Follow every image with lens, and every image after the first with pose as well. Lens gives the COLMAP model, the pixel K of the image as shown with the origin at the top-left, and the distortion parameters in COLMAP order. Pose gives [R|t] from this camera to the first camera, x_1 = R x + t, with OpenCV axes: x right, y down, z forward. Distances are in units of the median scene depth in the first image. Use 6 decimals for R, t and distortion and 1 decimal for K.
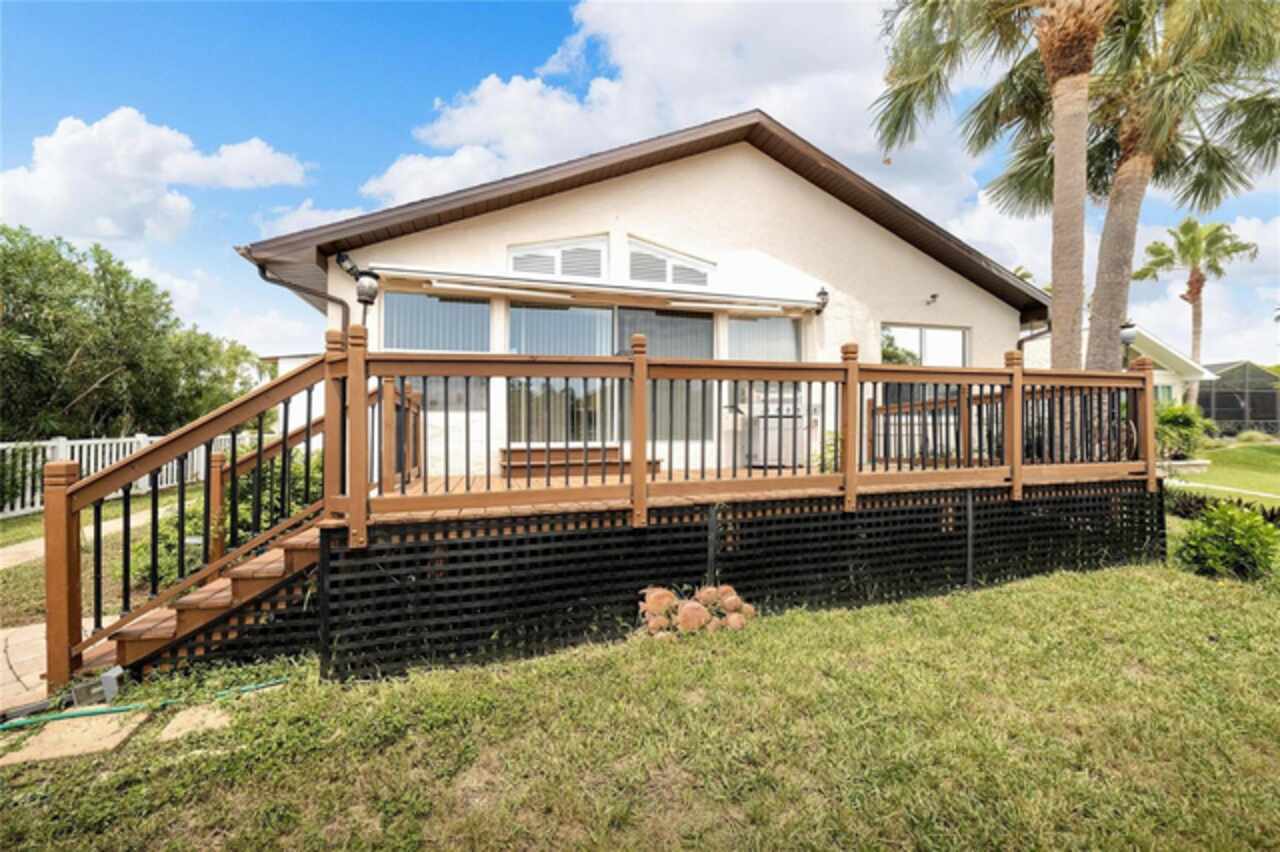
lens RADIAL K [[484.6, 0, 635.1], [0, 484.6, 417.2], [0, 0, 1]] dist [0.002385, 0.000110]
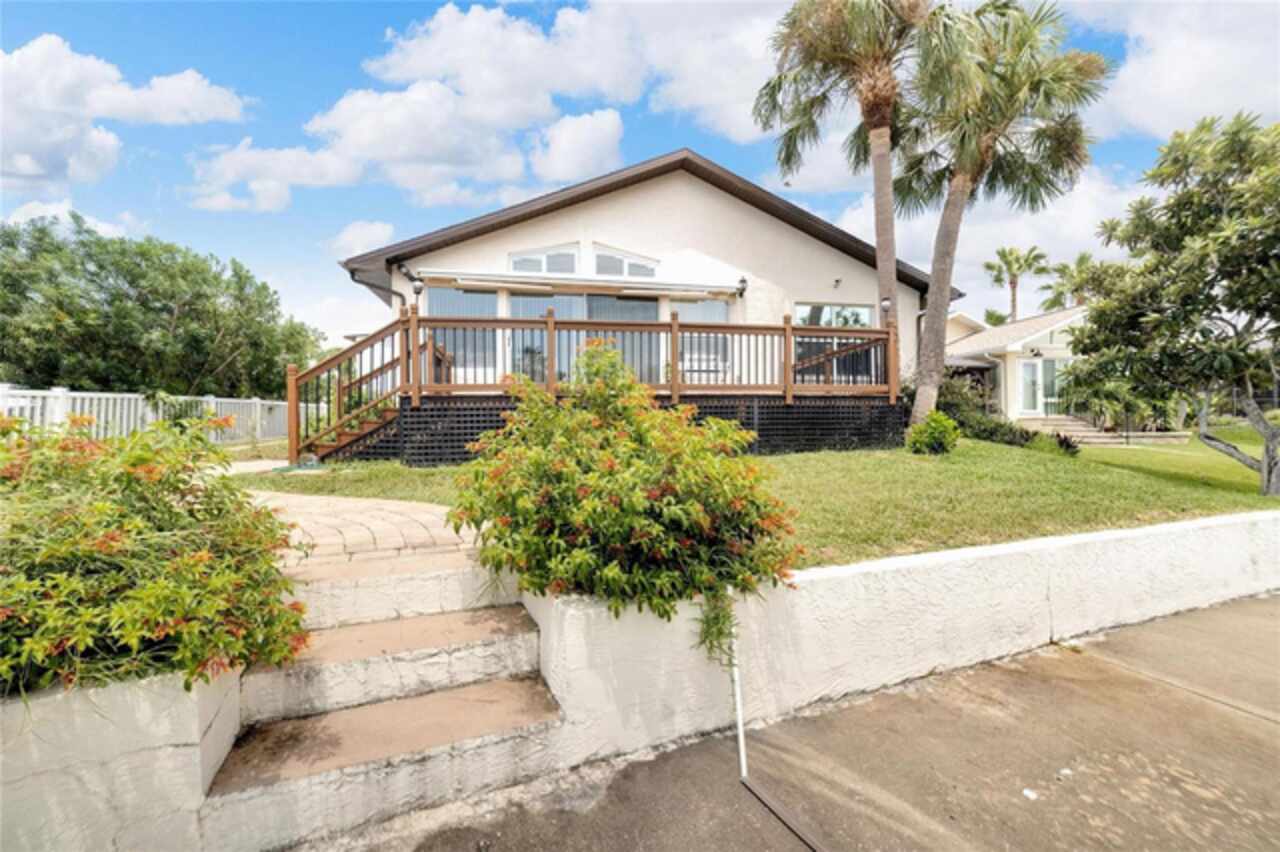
lens RADIAL K [[518.9, 0, 640.0], [0, 518.9, 426.0], [0, 0, 1]] dist [0.002959, 0.000254]
pose [[0.995623, 0.002713, -0.093416, 0.279101], [-0.000827, 0.999795, 0.020219, 0.132700], [0.093452, -0.020054, 0.995422, -0.527705]]
